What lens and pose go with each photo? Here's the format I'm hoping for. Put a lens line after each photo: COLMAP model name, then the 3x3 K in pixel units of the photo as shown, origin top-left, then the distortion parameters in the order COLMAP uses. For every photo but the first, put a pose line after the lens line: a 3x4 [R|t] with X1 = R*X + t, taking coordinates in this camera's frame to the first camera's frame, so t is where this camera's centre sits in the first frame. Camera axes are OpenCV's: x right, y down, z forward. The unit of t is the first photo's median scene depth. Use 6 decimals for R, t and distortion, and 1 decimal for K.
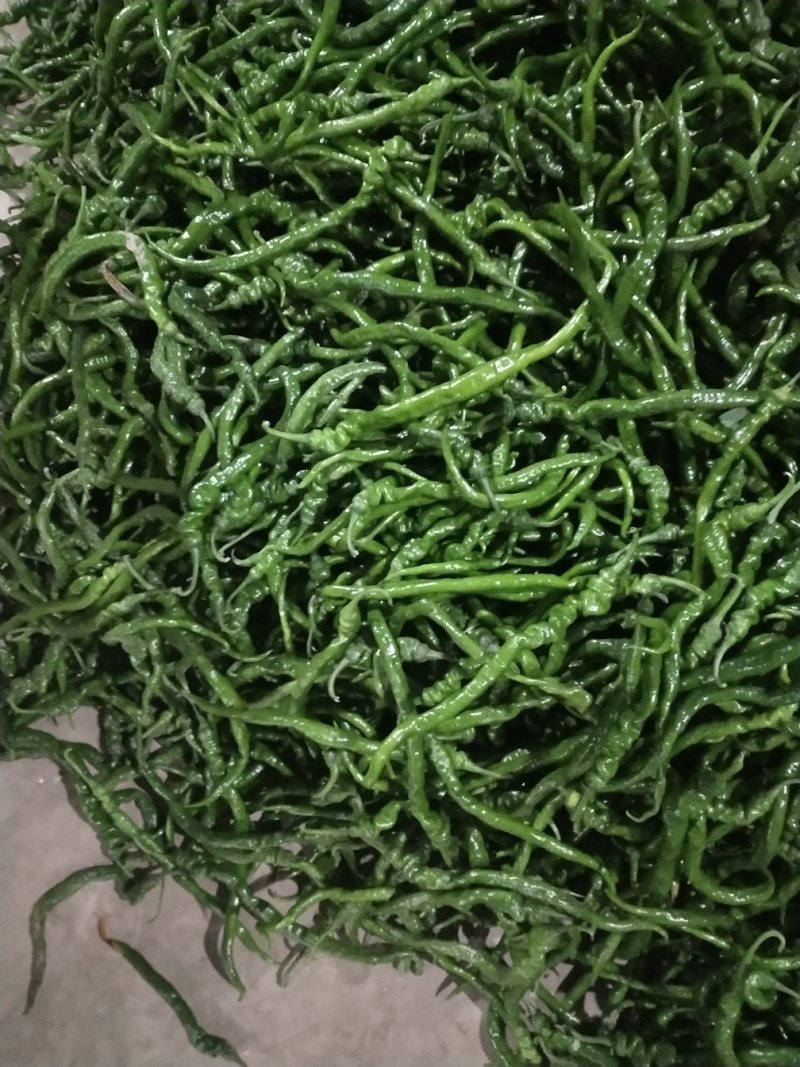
lens RADIAL K [[842.4, 0, 400.0], [0, 842.4, 533.5], [0, 0, 1]] dist [0.075631, -0.161848]
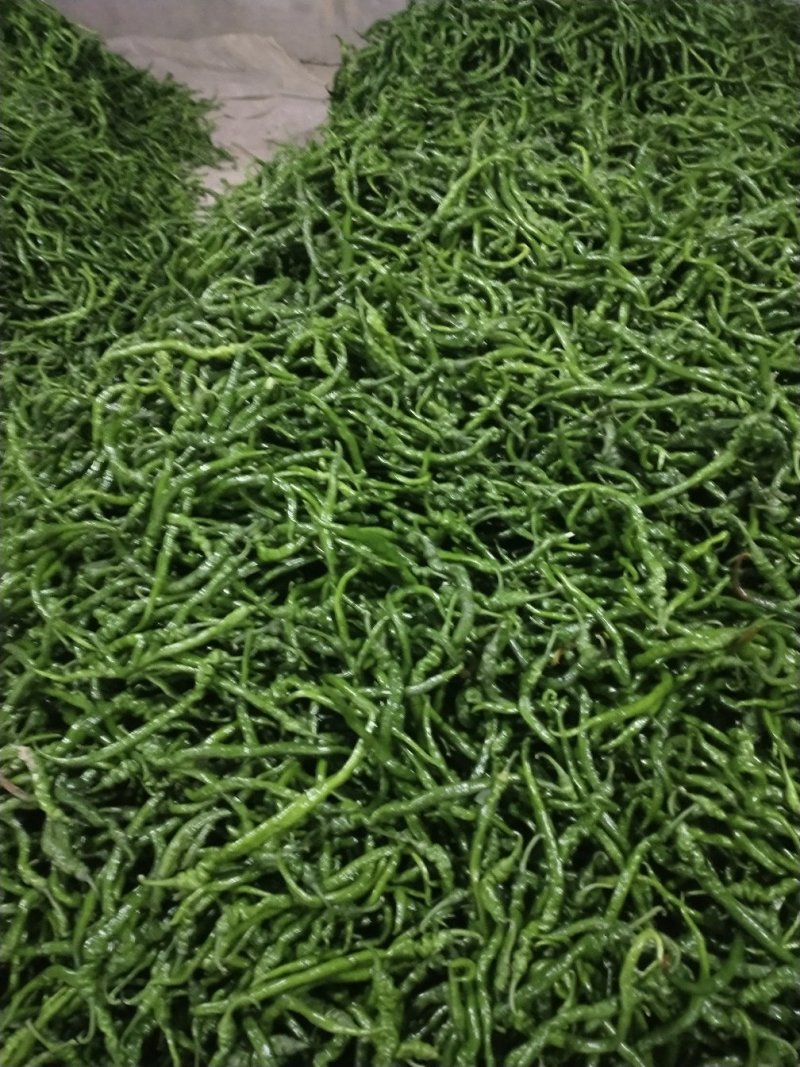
lens RADIAL K [[842.4, 0, 400.0], [0, 842.4, 533.5], [0, 0, 1]] dist [0.075631, -0.161848]
pose [[0.970637, -0.148199, 0.189478, 0.056358], [0.215051, 0.887546, -0.407451, 0.017768], [-0.107787, 0.436234, 0.893354, -0.421250]]
